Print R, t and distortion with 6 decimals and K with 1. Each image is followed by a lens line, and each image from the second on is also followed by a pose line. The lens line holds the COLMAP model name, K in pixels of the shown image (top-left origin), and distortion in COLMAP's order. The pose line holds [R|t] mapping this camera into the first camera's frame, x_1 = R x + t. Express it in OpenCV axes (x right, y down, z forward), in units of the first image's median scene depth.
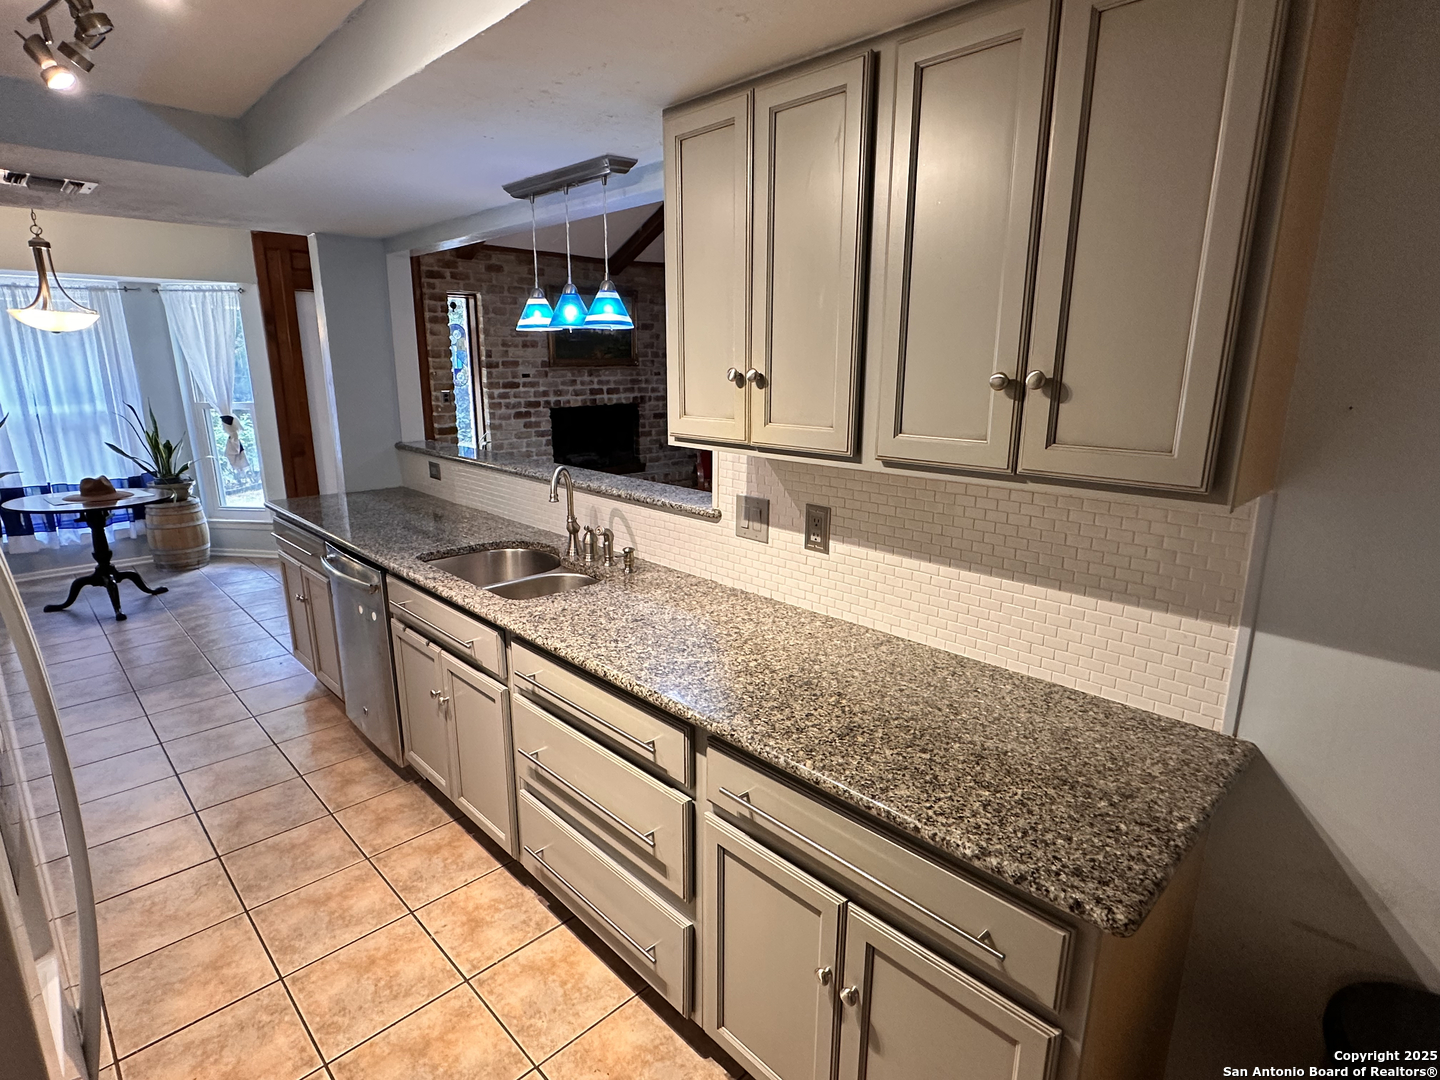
lens RADIAL K [[761.8, 0, 721.0], [0, 761.8, 544.6], [0, 0, 1]] dist [0.004881, -0.000570]
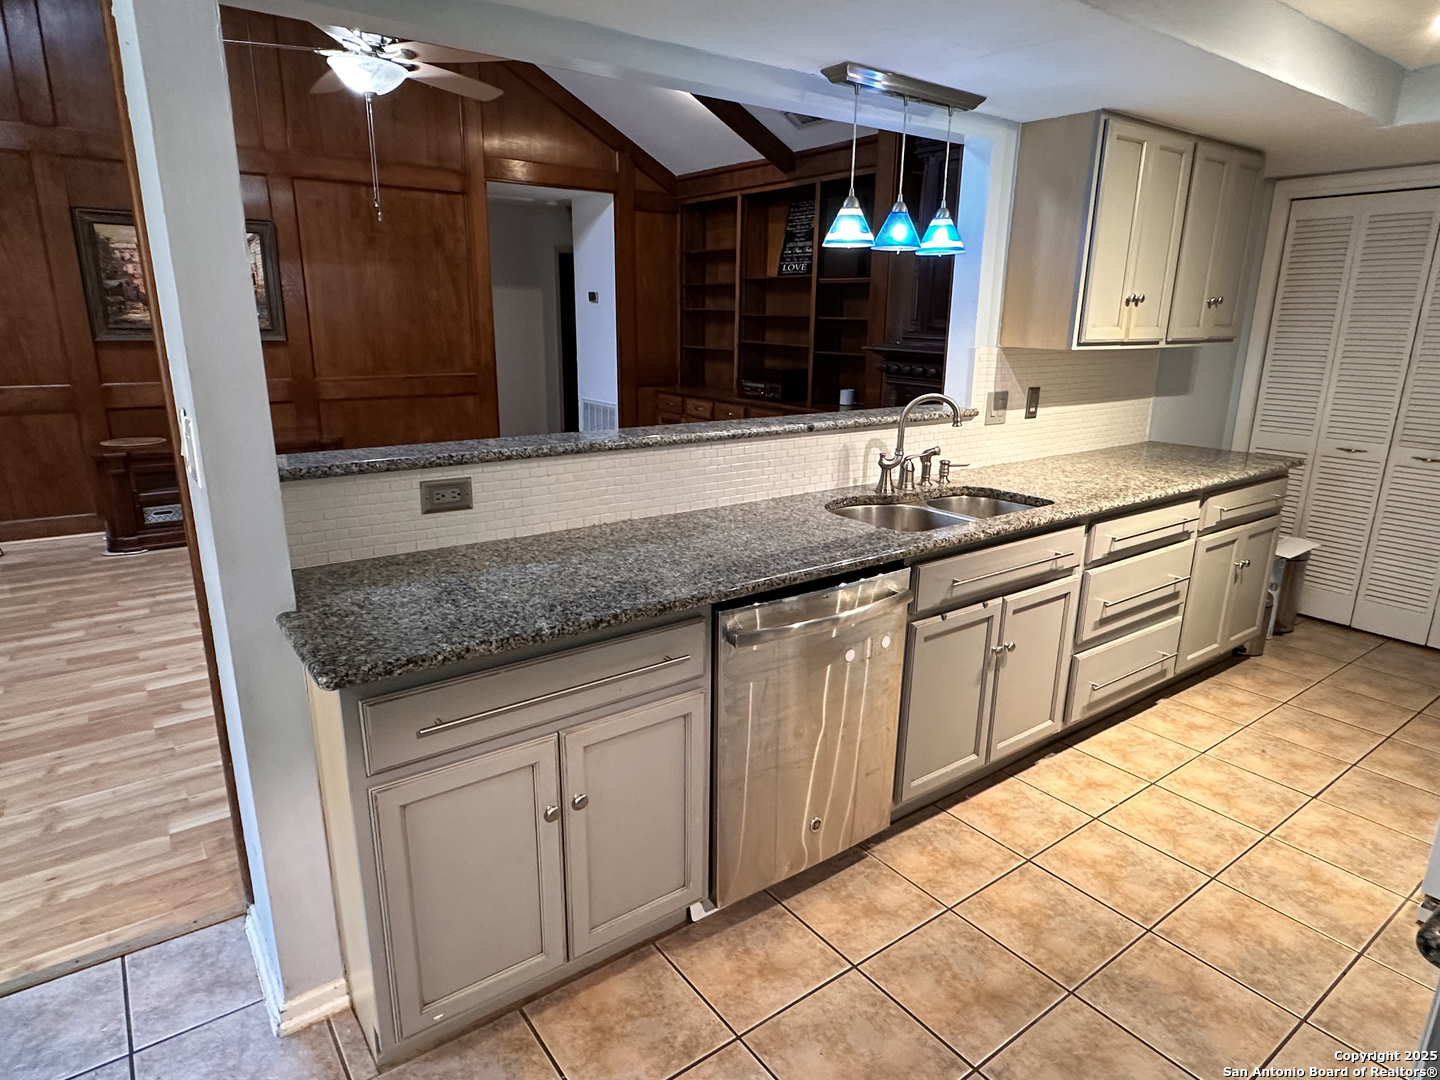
lens RADIAL K [[841.4, 0, 722.6], [0, 841.4, 543.4], [0, 0, 1]] dist [-0.003594, 0.000292]
pose [[0.132553, -0.262915, 0.955670, -1.516907], [0.228196, 0.946372, 0.228706, -0.260352], [-0.964550, 0.187765, 0.185440, 1.245663]]
